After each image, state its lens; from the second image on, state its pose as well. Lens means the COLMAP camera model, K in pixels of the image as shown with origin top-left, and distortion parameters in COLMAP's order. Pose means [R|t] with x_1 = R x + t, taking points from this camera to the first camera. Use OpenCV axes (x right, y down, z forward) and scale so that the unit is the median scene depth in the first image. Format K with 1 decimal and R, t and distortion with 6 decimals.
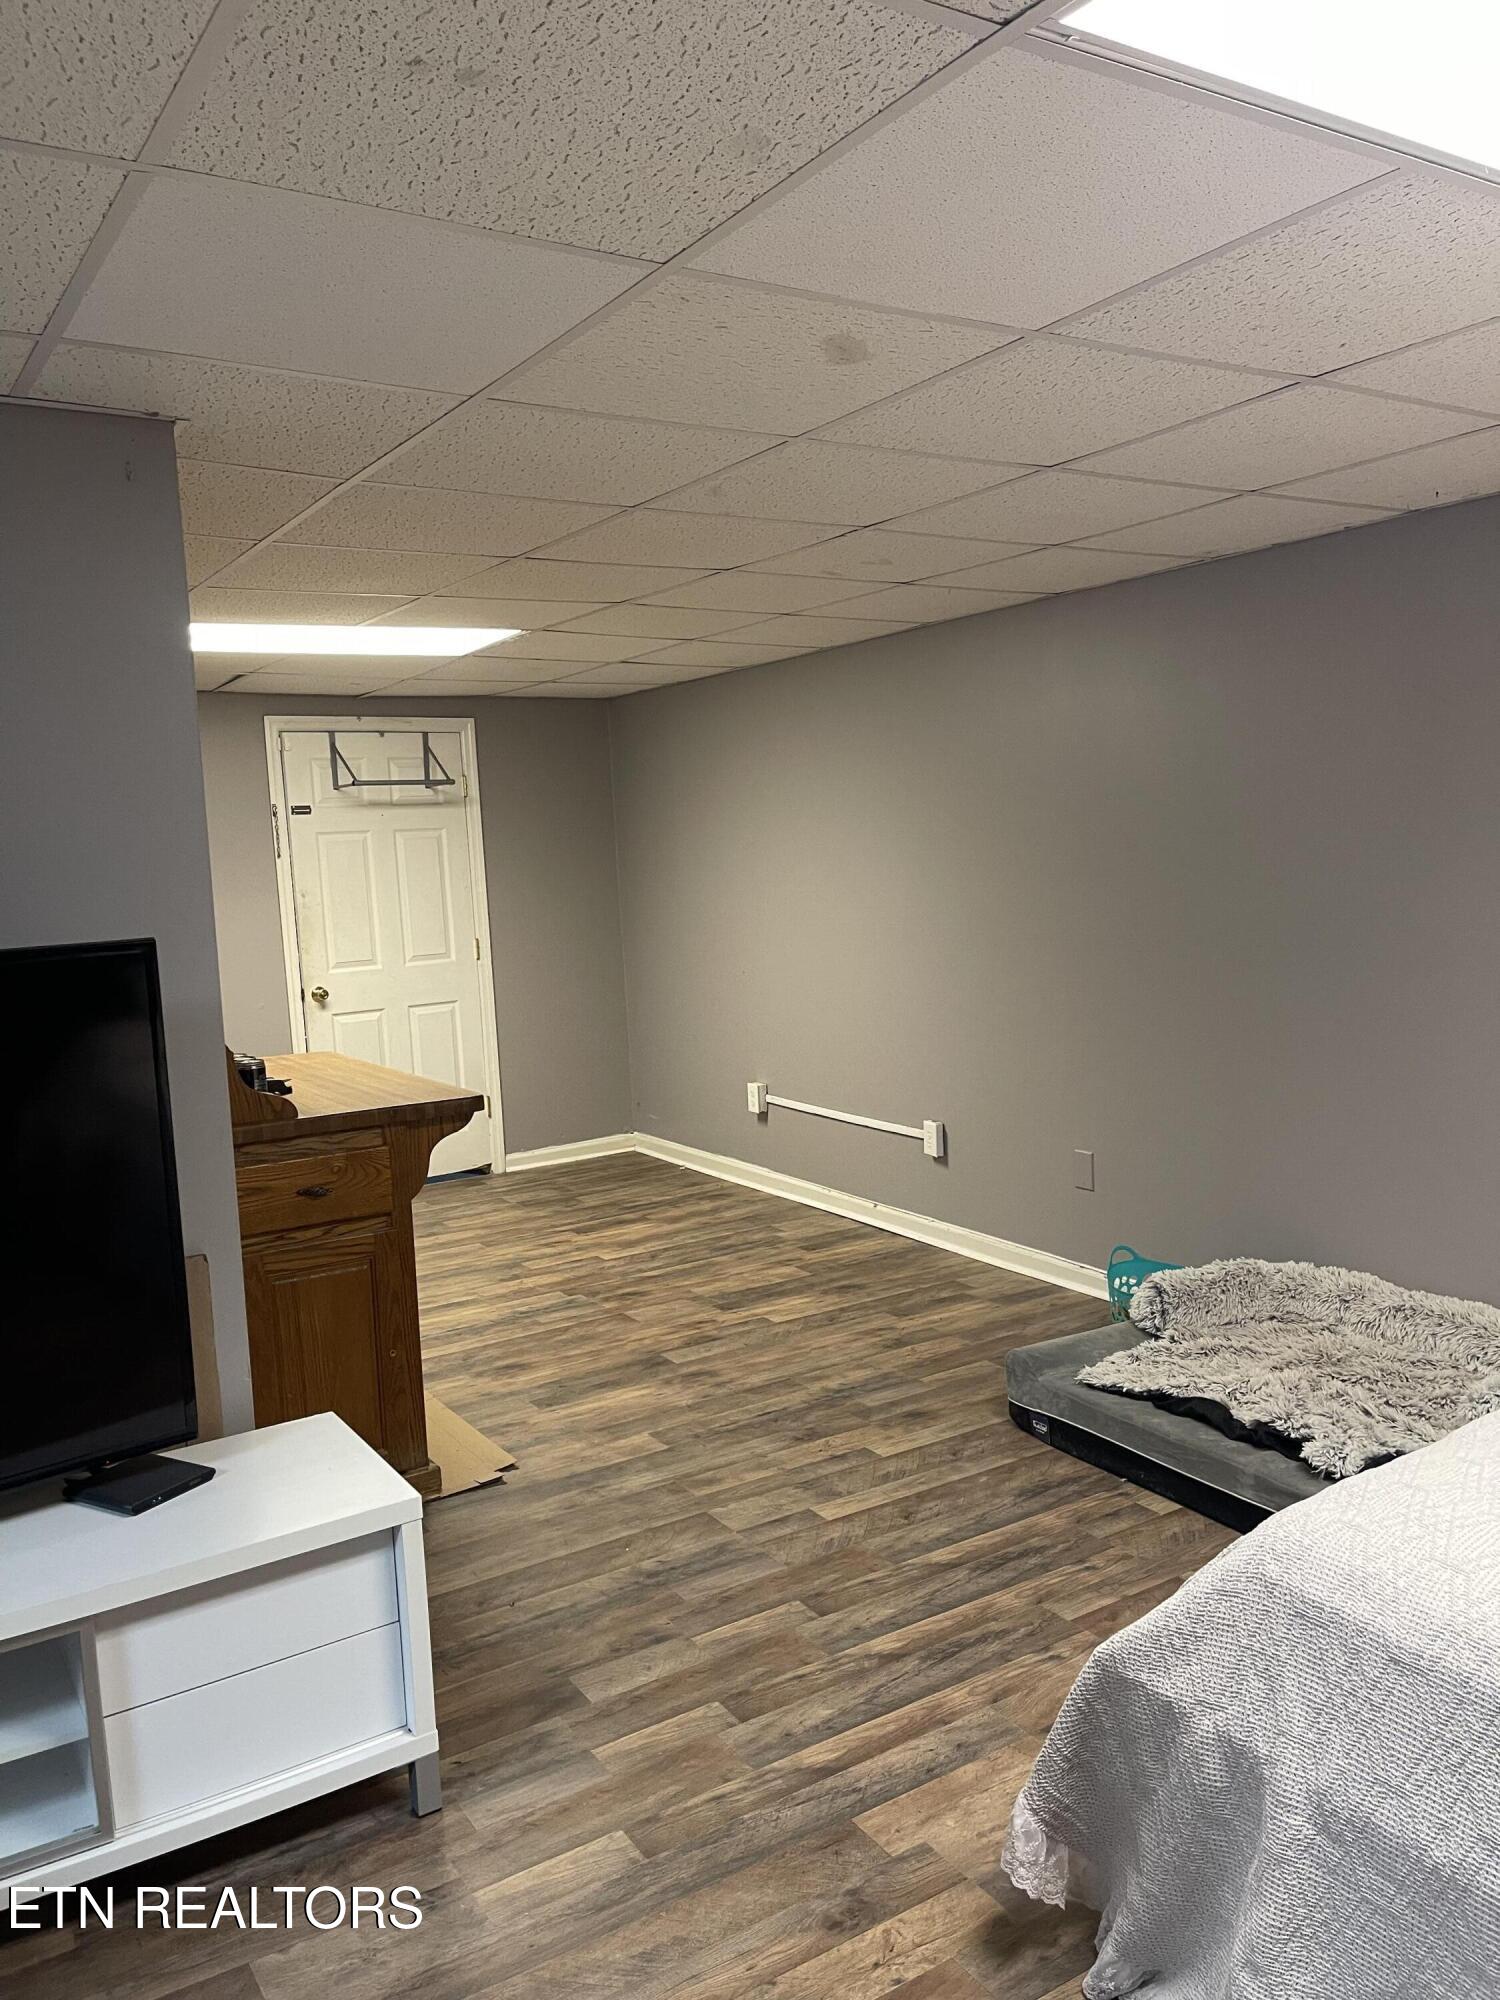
lens RADIAL K [[1486.4, 0, 750.0], [0, 1486.4, 1000.0], [0, 0, 1]] dist [0.082173, -0.089590]
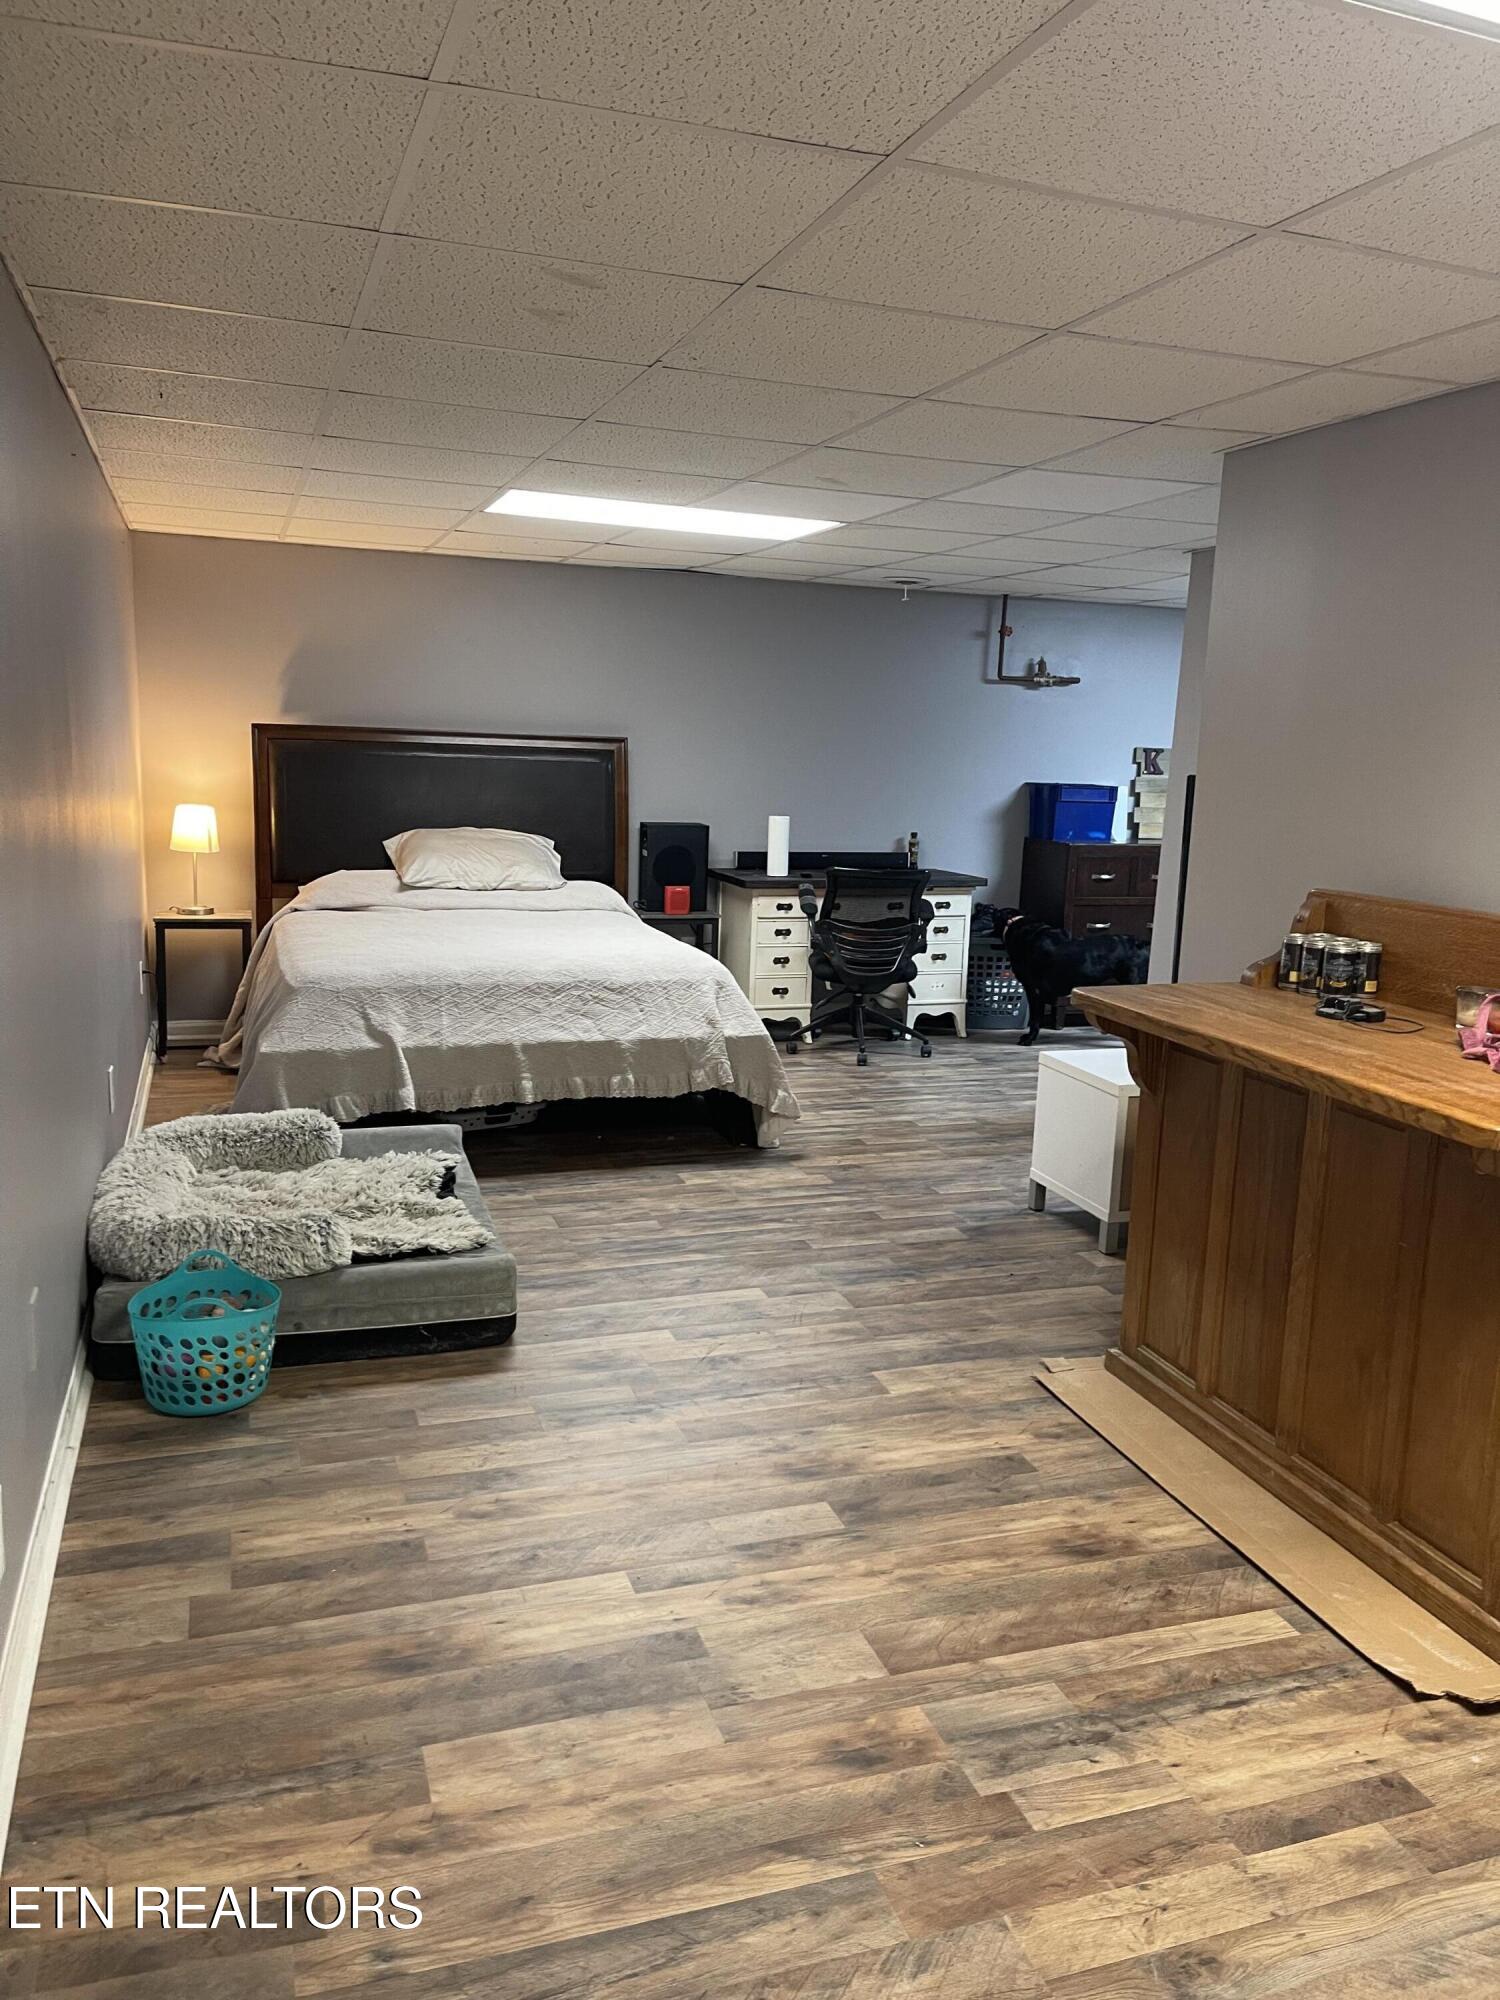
lens RADIAL K [[1486.4, 0, 750.0], [0, 1486.4, 1000.0], [0, 0, 1]] dist [0.082173, -0.089590]
pose [[-0.970874, -0.032961, 0.237313, -0.173540], [0.031353, 0.964495, 0.262233, -0.154928], [-0.237530, 0.262036, -0.935370, 1.631654]]
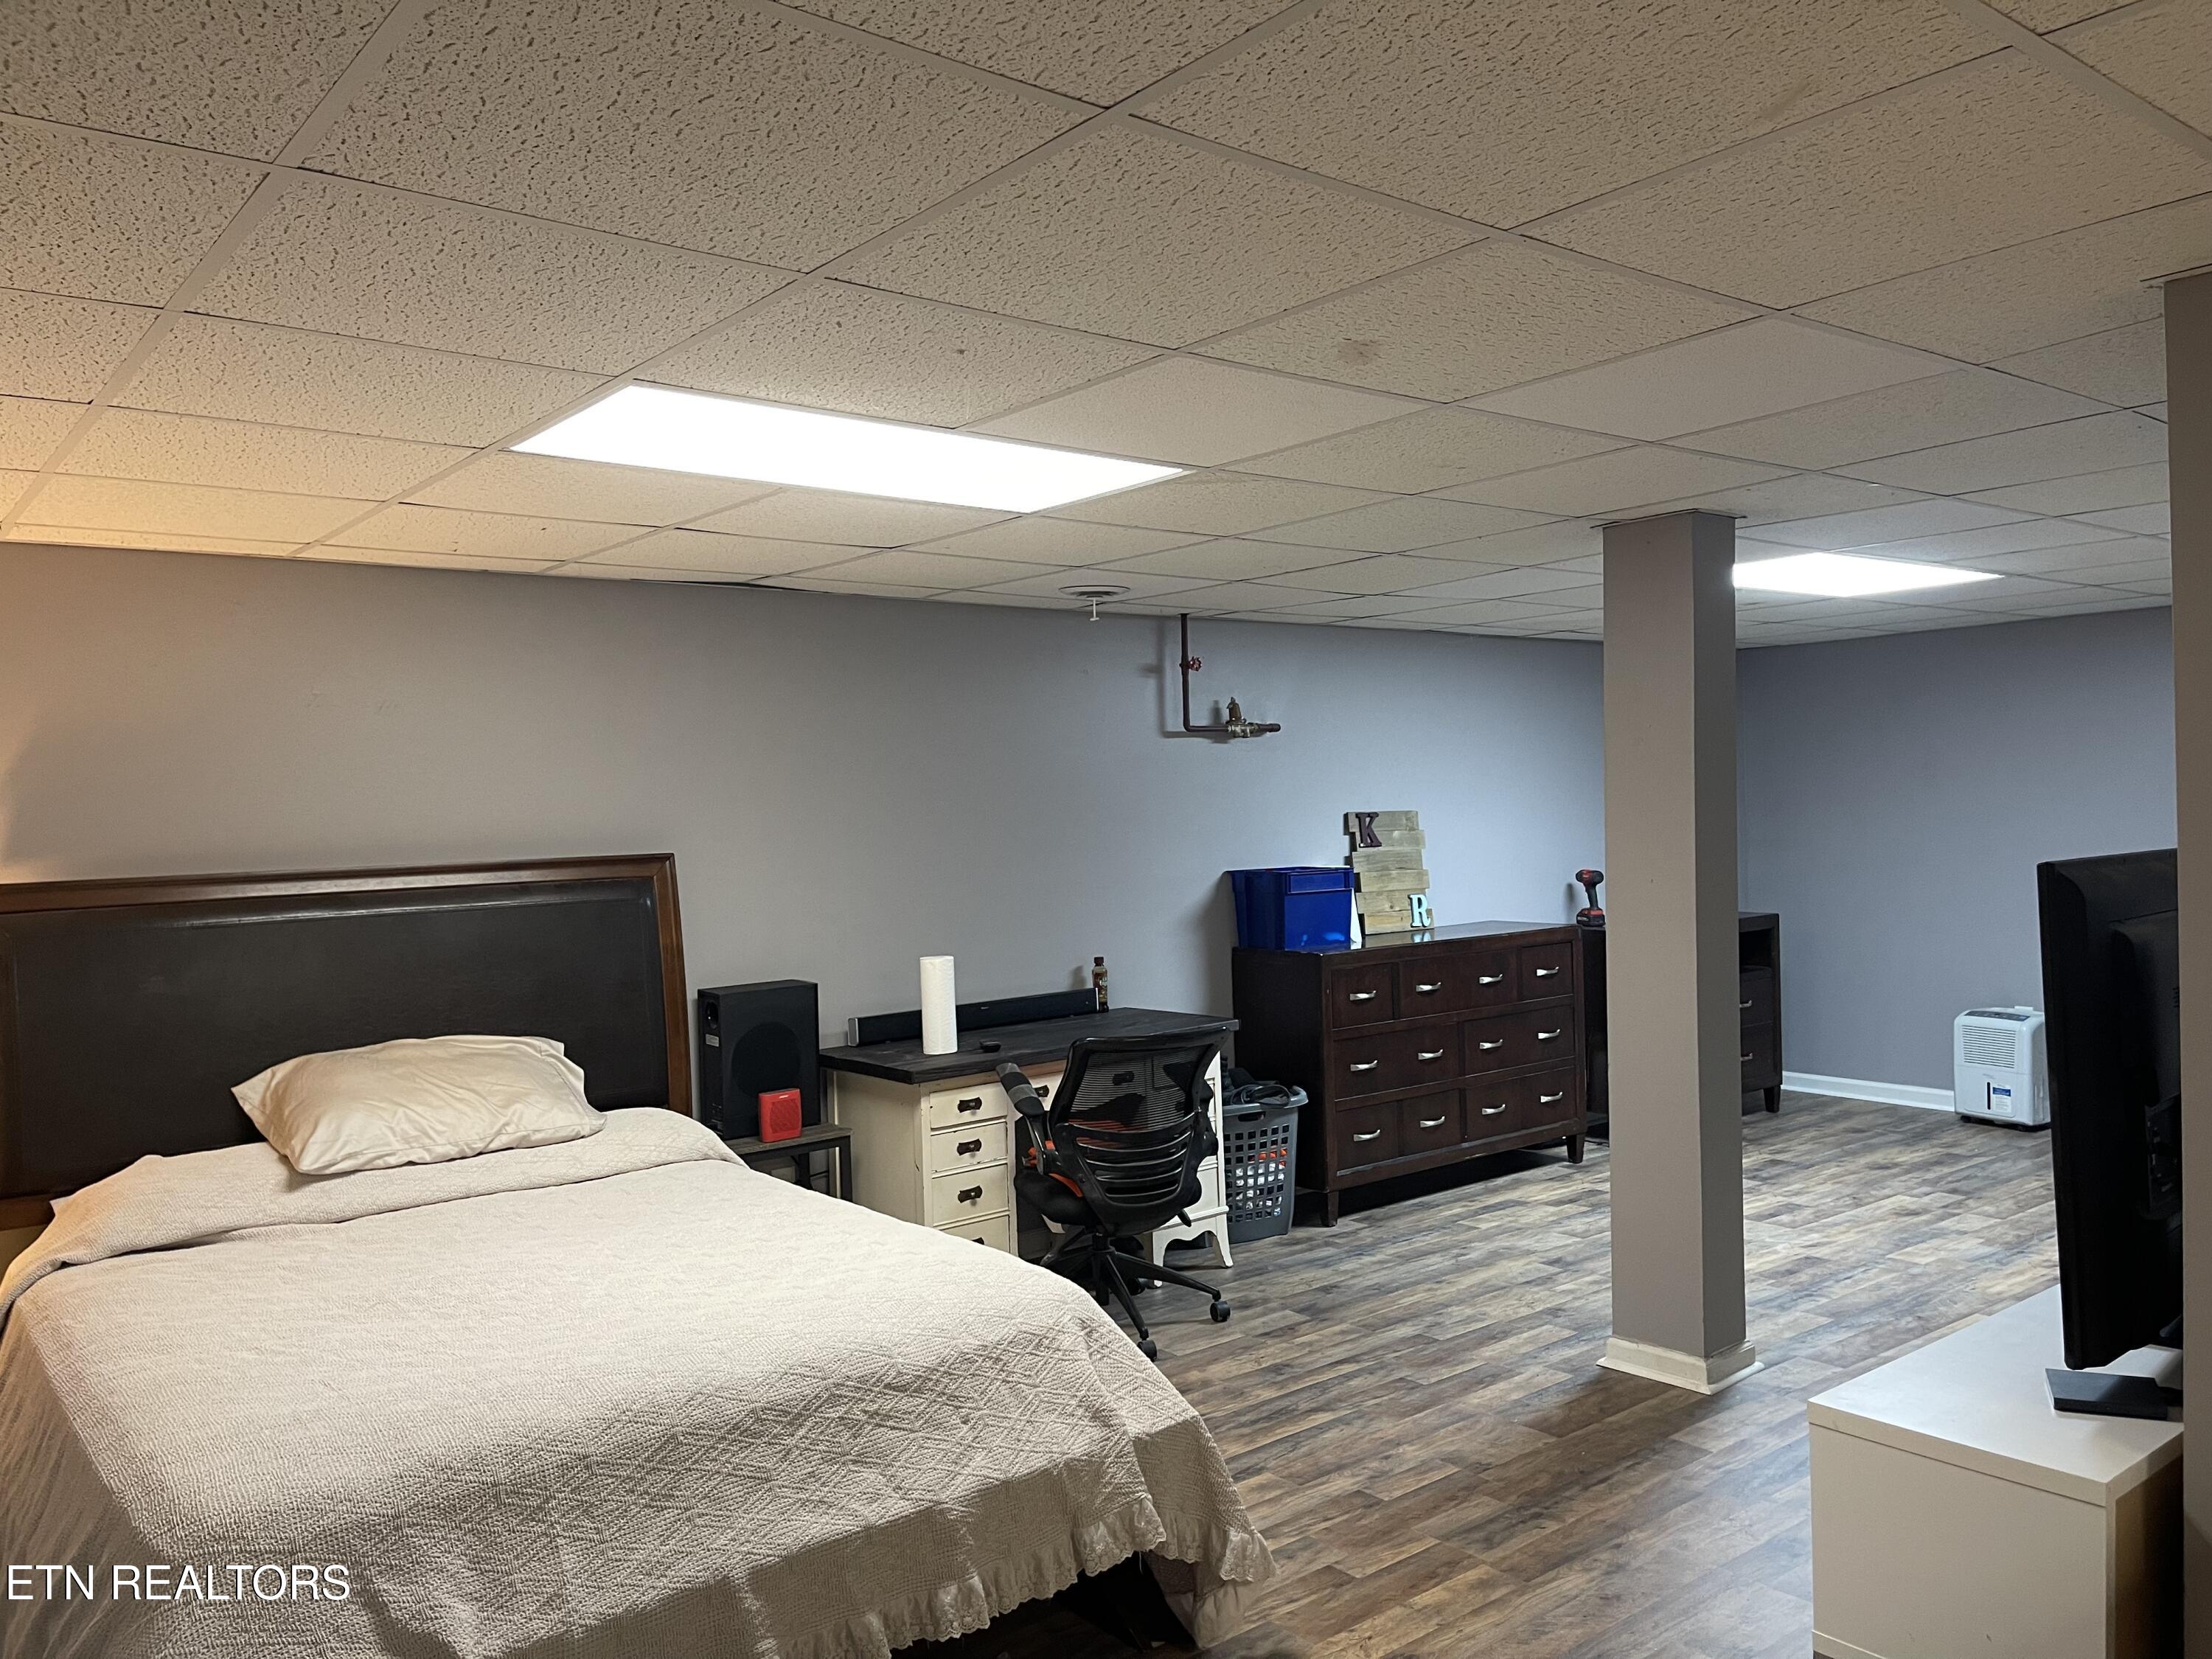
lens RADIAL K [[1644.0, 0, 1121.1], [0, 1644.0, 831.2], [0, 0, 1]] dist [0.082173, -0.089590]
pose [[-0.991153, 0.076241, -0.108641, 0.198226], [0.062460, 0.990183, 0.125047, -0.138597], [0.117108, 0.117155, -0.986185, 1.137098]]
